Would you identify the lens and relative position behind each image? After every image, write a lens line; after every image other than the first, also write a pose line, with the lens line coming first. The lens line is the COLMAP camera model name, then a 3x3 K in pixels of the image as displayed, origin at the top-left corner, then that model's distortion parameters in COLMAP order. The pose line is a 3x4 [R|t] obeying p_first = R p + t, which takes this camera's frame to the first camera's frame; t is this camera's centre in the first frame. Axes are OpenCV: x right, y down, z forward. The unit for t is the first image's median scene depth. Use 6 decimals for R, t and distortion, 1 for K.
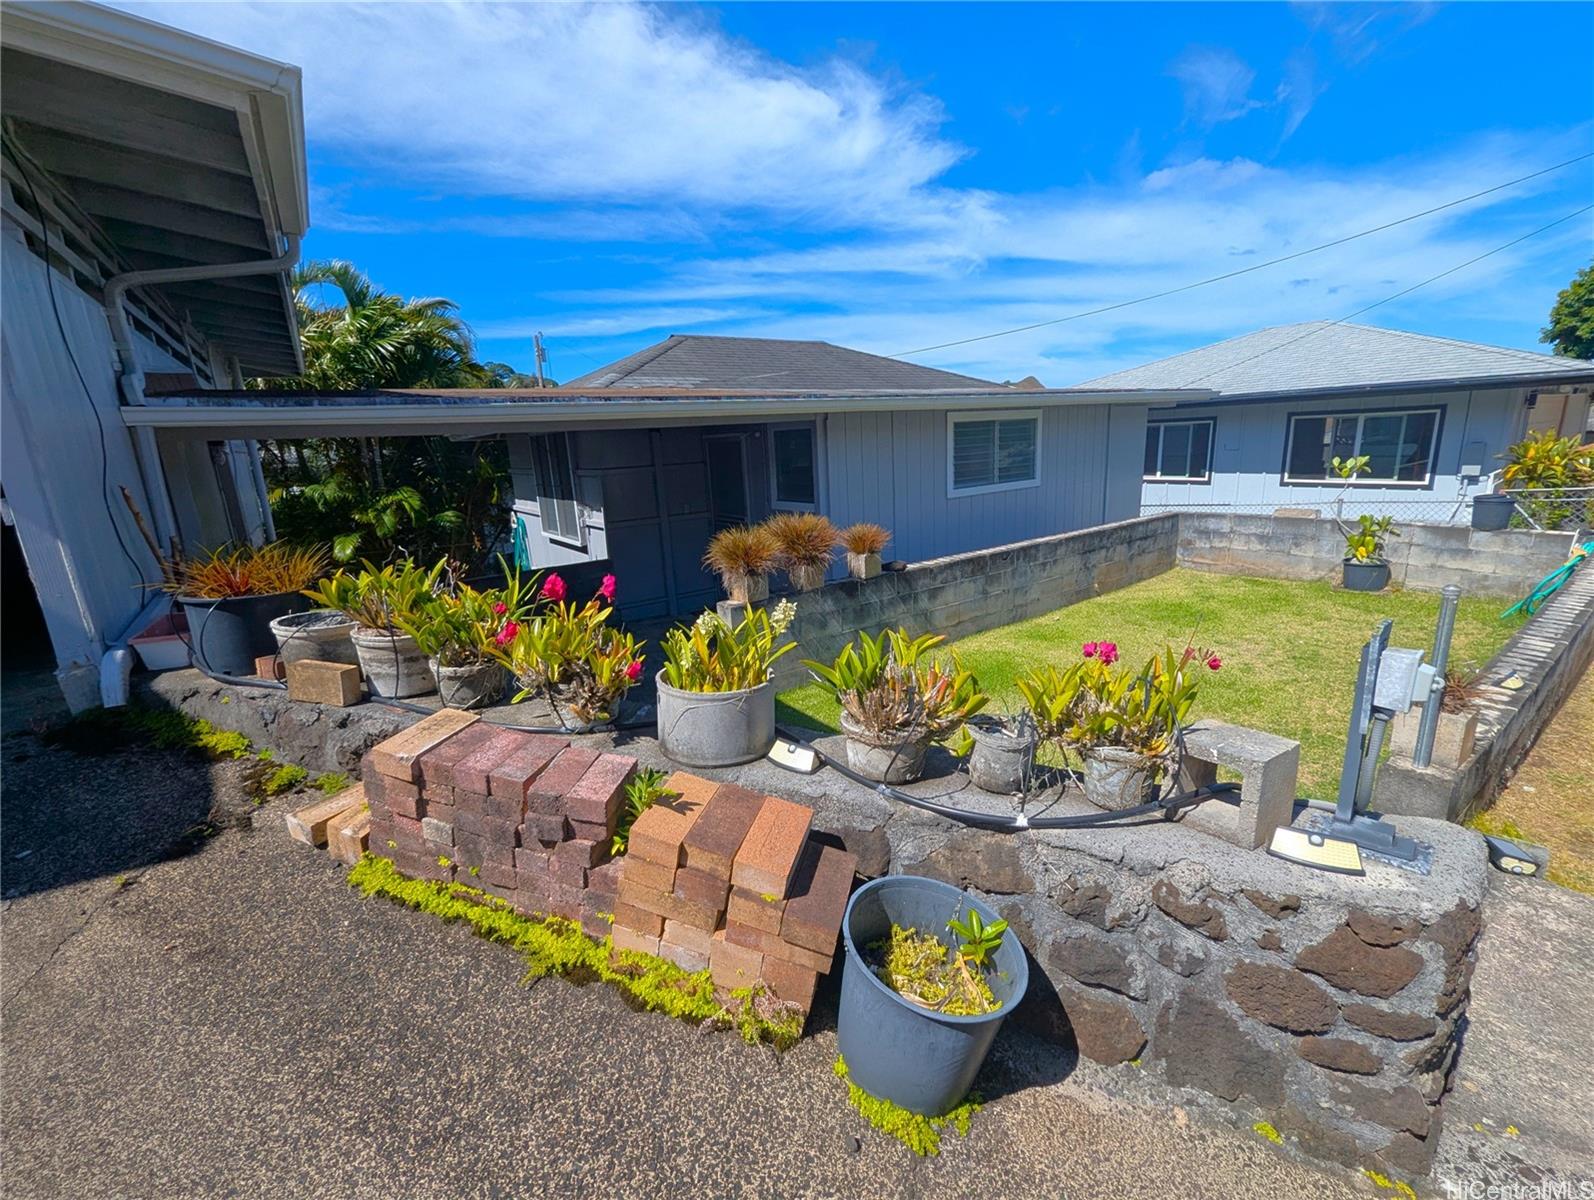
lens RADIAL K [[663.3, 0, 801.1], [0, 663.3, 604.1], [0, 0, 1]] dist [0.000826, -0.000204]
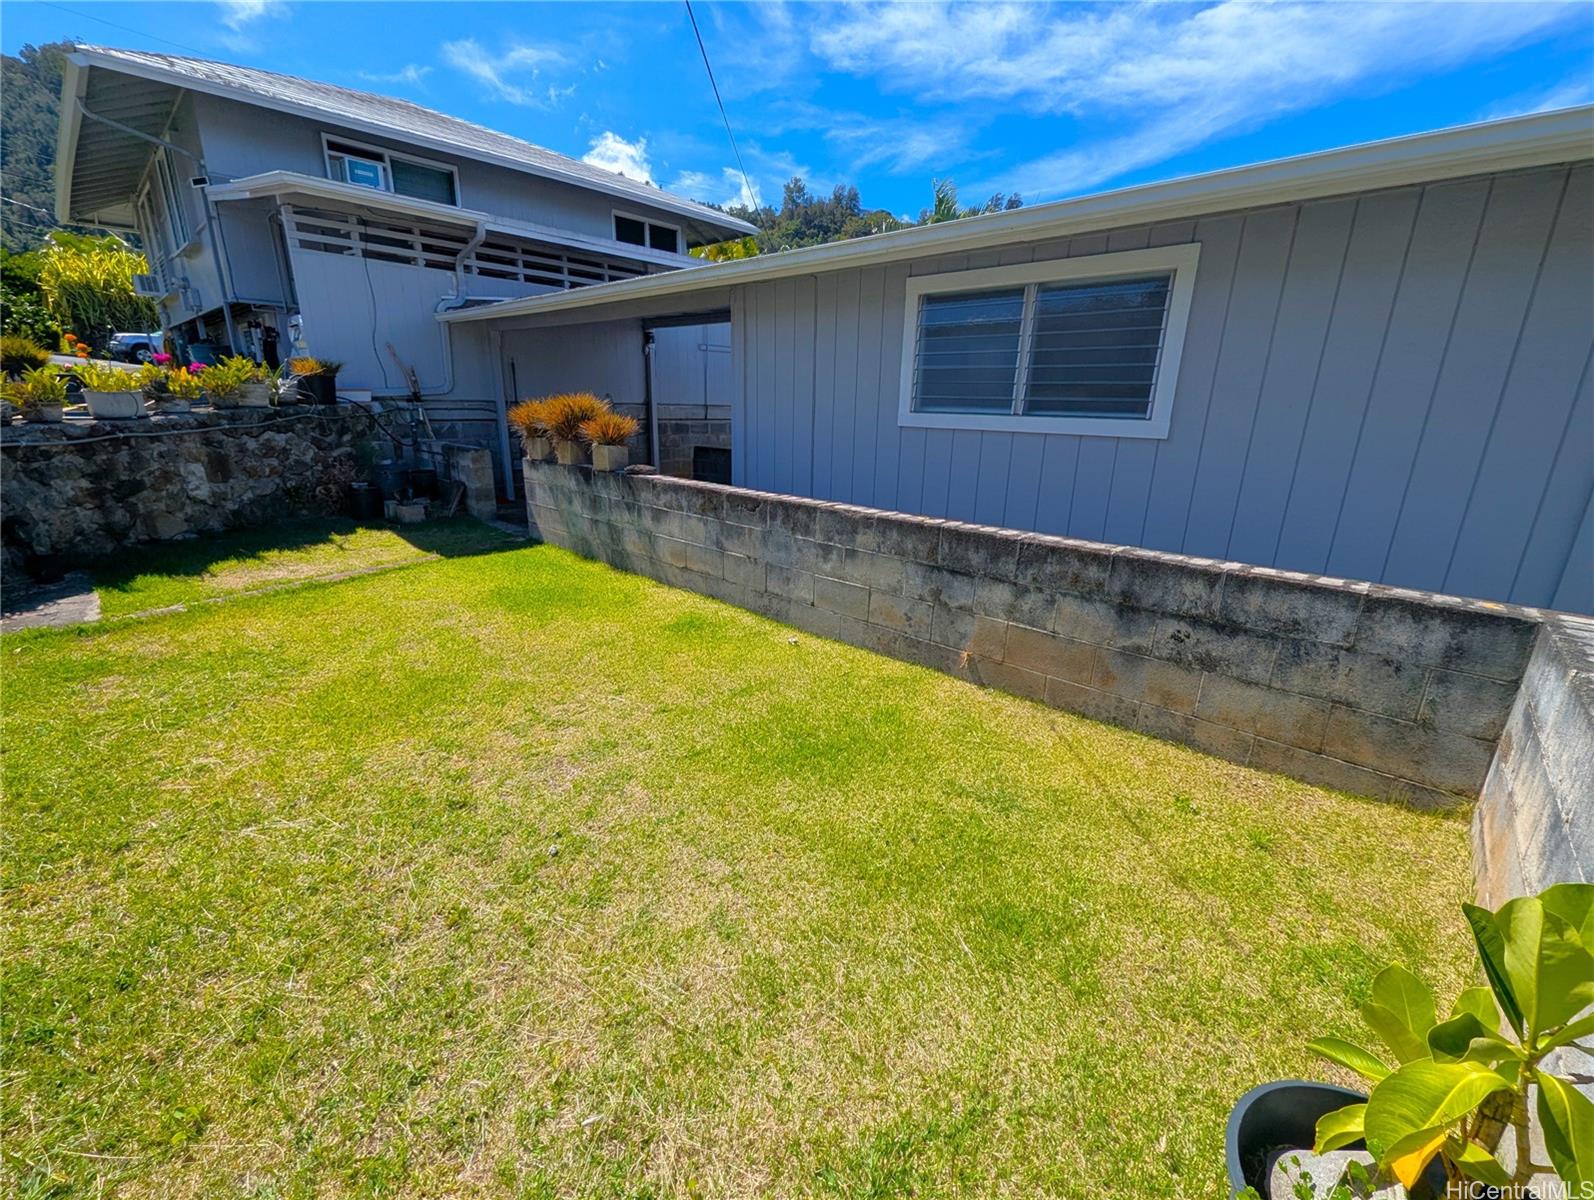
lens RADIAL K [[663.3, 0, 801.1], [0, 663.3, 604.1], [0, 0, 1]] dist [0.000826, -0.000204]
pose [[0.195834, 0.338323, -0.920427, 0.940240], [-0.270835, 0.920754, 0.280819, -0.177000], [0.942495, 0.194290, 0.271945, 0.886204]]
